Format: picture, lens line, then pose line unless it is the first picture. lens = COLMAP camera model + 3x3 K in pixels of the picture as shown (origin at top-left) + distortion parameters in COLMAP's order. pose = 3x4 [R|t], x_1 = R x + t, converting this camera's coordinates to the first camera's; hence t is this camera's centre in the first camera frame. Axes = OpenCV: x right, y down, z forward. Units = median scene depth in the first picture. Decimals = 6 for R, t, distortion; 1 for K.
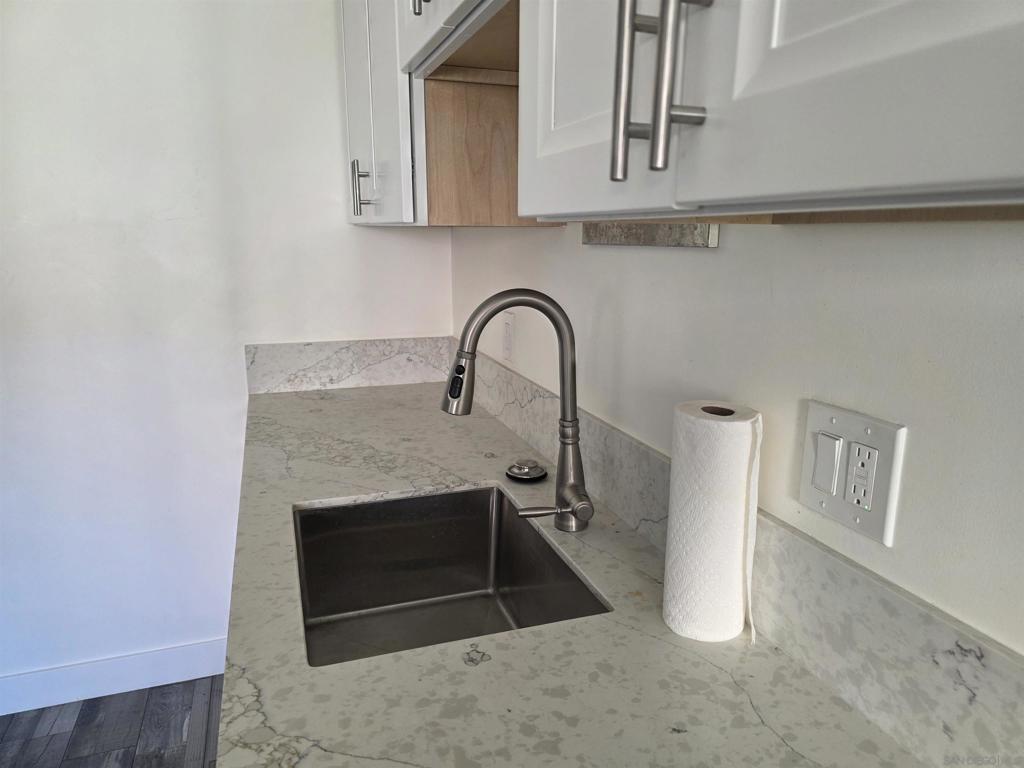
lens RADIAL K [[694.8, 0, 517.5], [0, 694.8, 379.7], [0, 0, 1]] dist [0.061439, -0.068944]
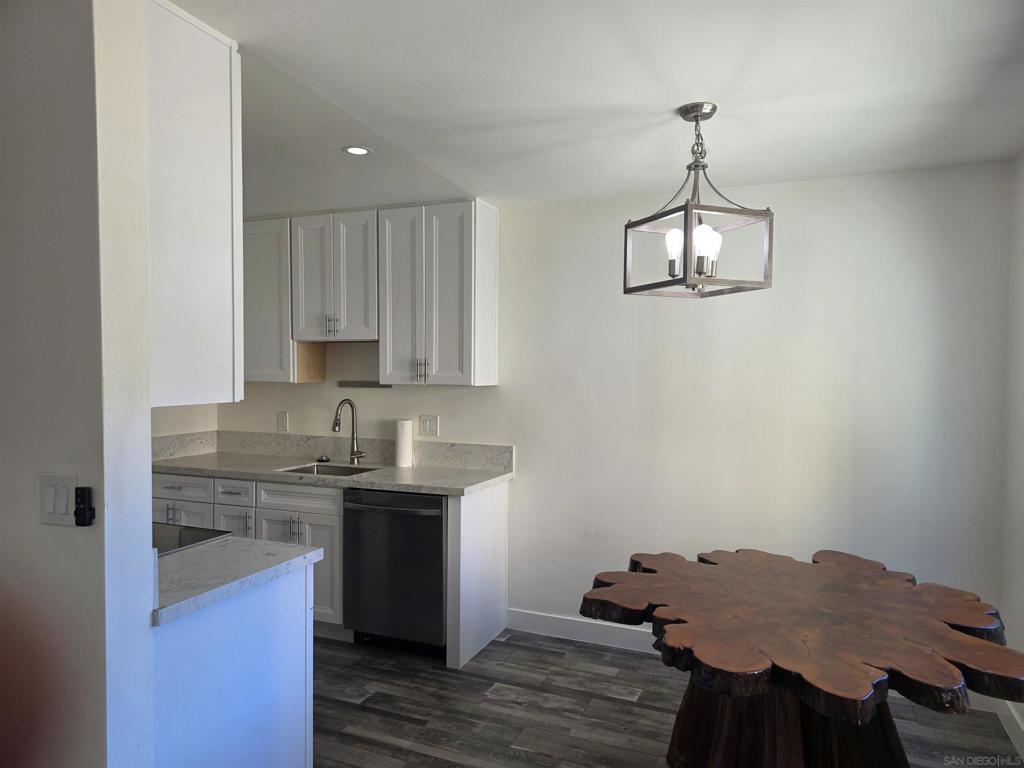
lens RADIAL K [[694.8, 0, 517.5], [0, 694.8, 379.7], [0, 0, 1]] dist [0.061439, -0.068944]
pose [[0.667407, -0.018723, 0.744457, -2.828465], [0.152502, 0.981934, -0.112023, 0.433299], [-0.728911, 0.188296, 0.658205, -2.881087]]
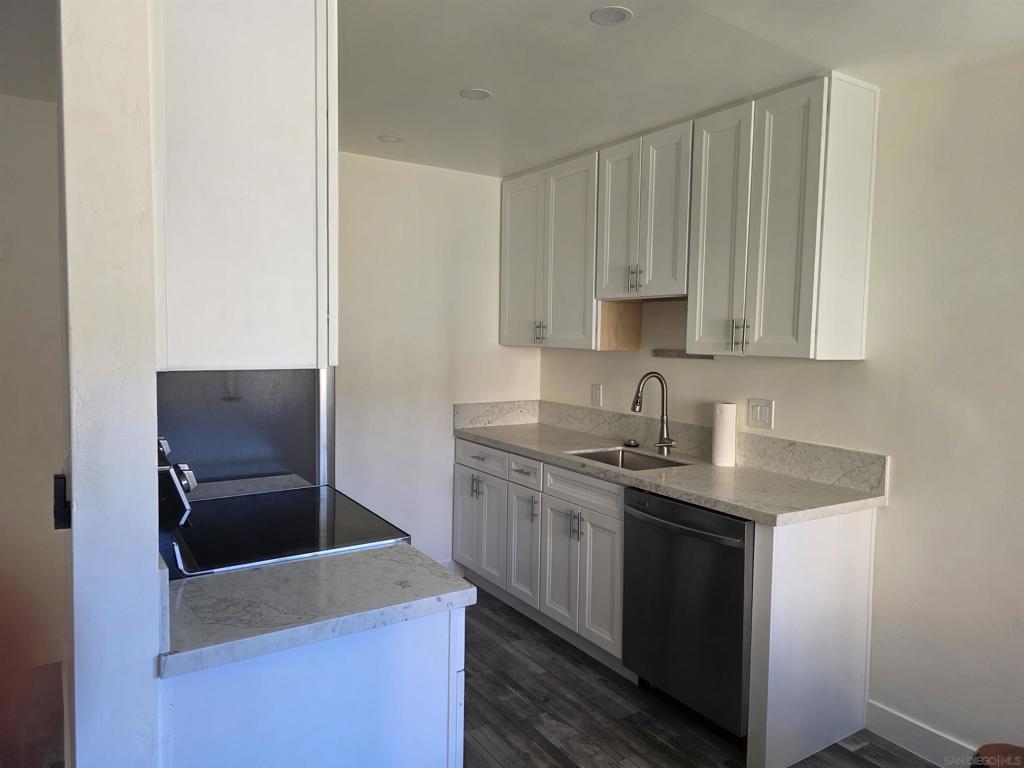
lens RADIAL K [[689.3, 0, 509.4], [0, 689.3, 370.5], [0, 0, 1]] dist [0.064334, -0.071051]
pose [[0.974232, -0.004016, 0.225512, -1.636630], [0.037491, 0.988816, -0.144354, 0.354373], [-0.222410, 0.149089, 0.963487, -2.287799]]
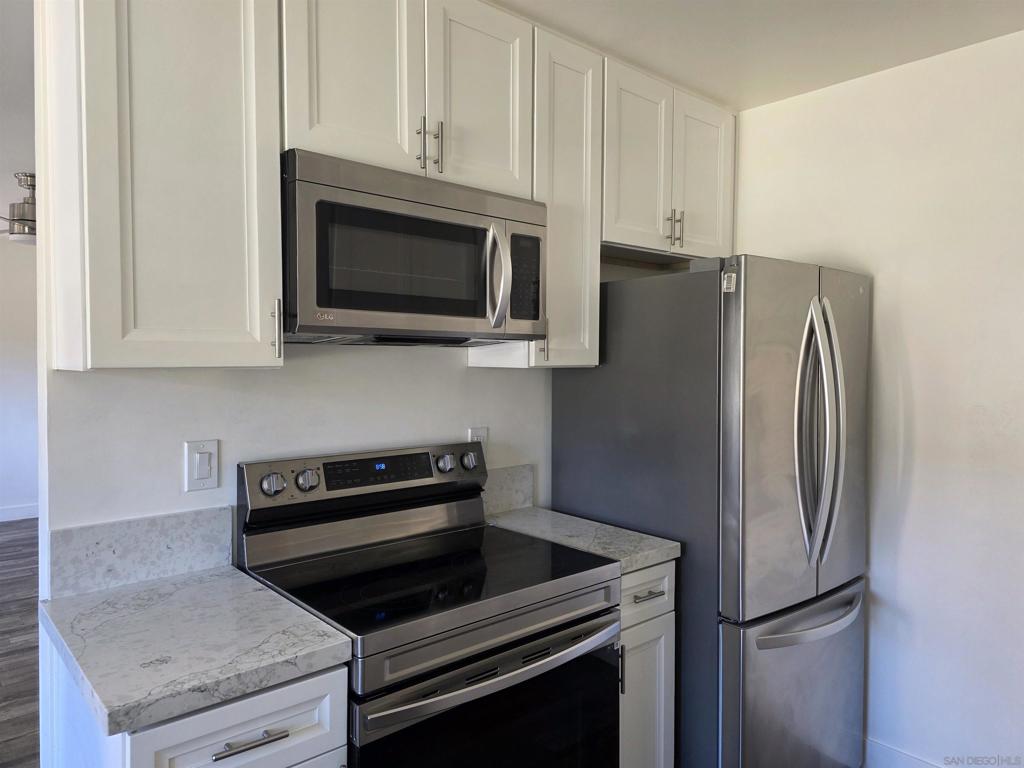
lens RADIAL K [[694.8, 0, 517.5], [0, 694.8, 379.7], [0, 0, 1]] dist [0.061439, -0.068944]
pose [[0.380701, 0.024273, -0.924379, 0.070695], [-0.195137, 0.979252, -0.054653, 0.023275], [0.903874, 0.201187, 0.377539, -0.337181]]
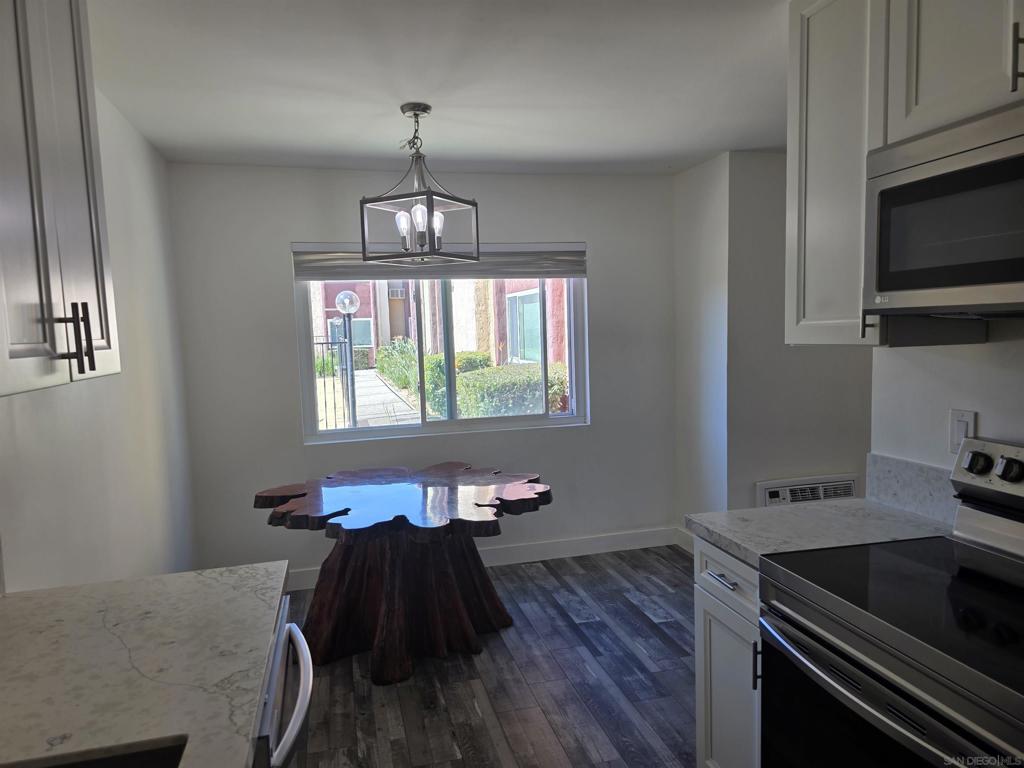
lens RADIAL K [[689.8, 0, 512.0], [0, 689.8, 384.0], [0, 0, 1]] dist [0.022954, -0.028577]
pose [[-0.995470, 0.015092, 0.093866, -0.939784], [0.041514, 0.957224, 0.286356, -0.503577], [-0.085529, 0.288955, -0.953514, 1.828918]]
